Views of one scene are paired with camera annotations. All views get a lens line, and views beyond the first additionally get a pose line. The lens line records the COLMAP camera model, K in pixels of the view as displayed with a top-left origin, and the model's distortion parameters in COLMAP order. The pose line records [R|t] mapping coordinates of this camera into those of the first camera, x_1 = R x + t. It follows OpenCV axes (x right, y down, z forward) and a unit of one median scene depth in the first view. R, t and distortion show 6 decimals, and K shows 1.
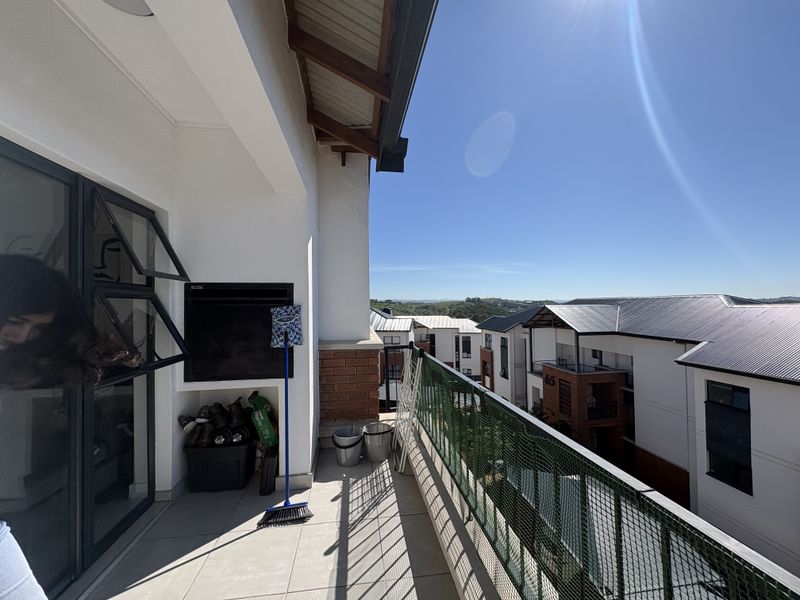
lens RADIAL K [[319.2, 0, 402.0], [0, 319.2, 301.1], [0, 0, 1]] dist [-0.001143, 0.000804]
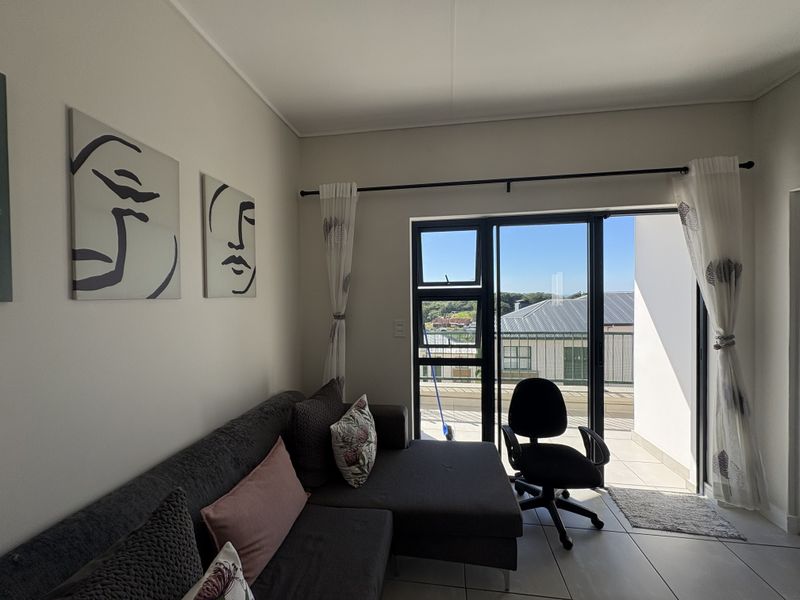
lens RADIAL K [[319.2, 0, 399.3], [0, 319.2, 300.2], [0, 0, 1]] dist [-0.001143, 0.000804]
pose [[0.289487, -0.008348, 0.957145, -0.333284], [-0.001814, 0.999955, 0.009270, -0.003139], [-0.957180, -0.004419, 0.289459, 0.128311]]
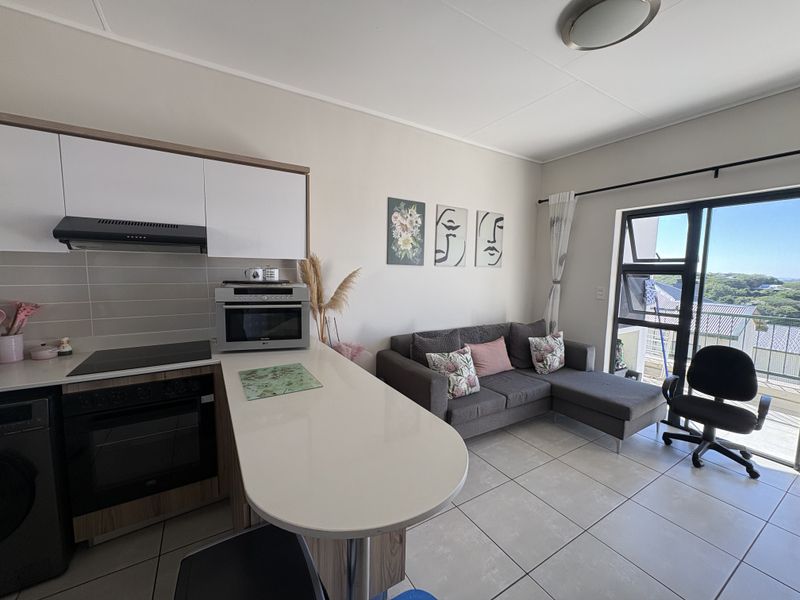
lens RADIAL K [[319.2, 0, 400.2], [0, 319.2, 299.3], [0, 0, 1]] dist [-0.001143, 0.000804]
pose [[0.919687, -0.010159, 0.392521, -0.404610], [-0.032404, 0.994292, 0.101656, -0.000778], [-0.391313, -0.106211, 0.914108, 0.007626]]
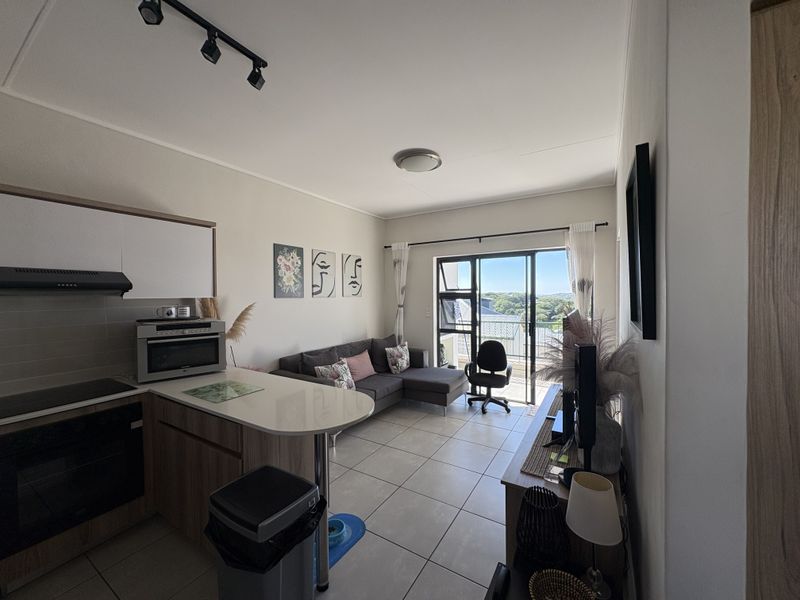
lens RADIAL K [[319.2, 0, 399.5], [0, 319.2, 298.8], [0, 0, 1]] dist [-0.001143, 0.000804]
pose [[0.646920, -0.005426, 0.762539, -0.462259], [-0.007977, 0.999872, 0.013883, -0.005963], [-0.762517, -0.015064, 0.646793, -0.035925]]
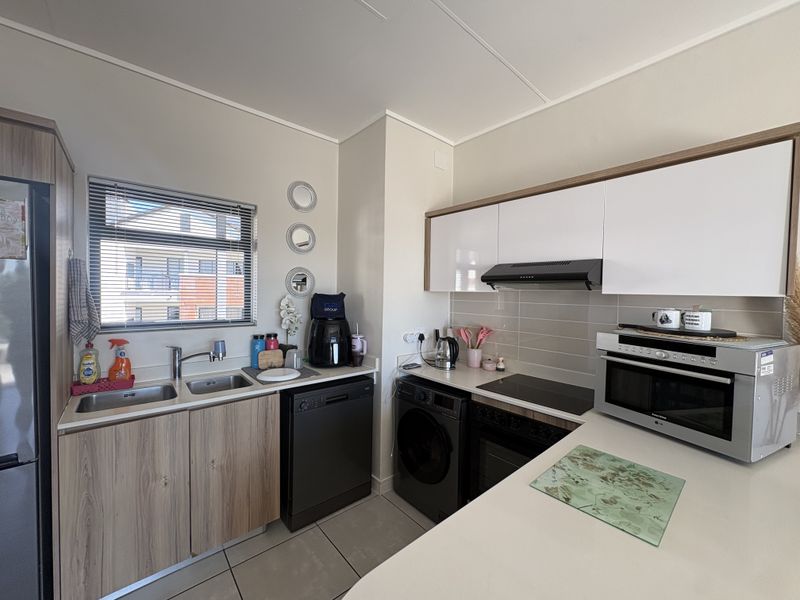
lens RADIAL K [[319.2, 0, 400.9], [0, 319.2, 298.9], [0, 0, 1]] dist [-0.001143, 0.000804]
pose [[0.538182, 0.041958, -0.841784, -0.365343], [-0.016645, 0.999094, 0.039157, -0.004037], [0.842664, -0.007062, 0.538393, 0.046914]]
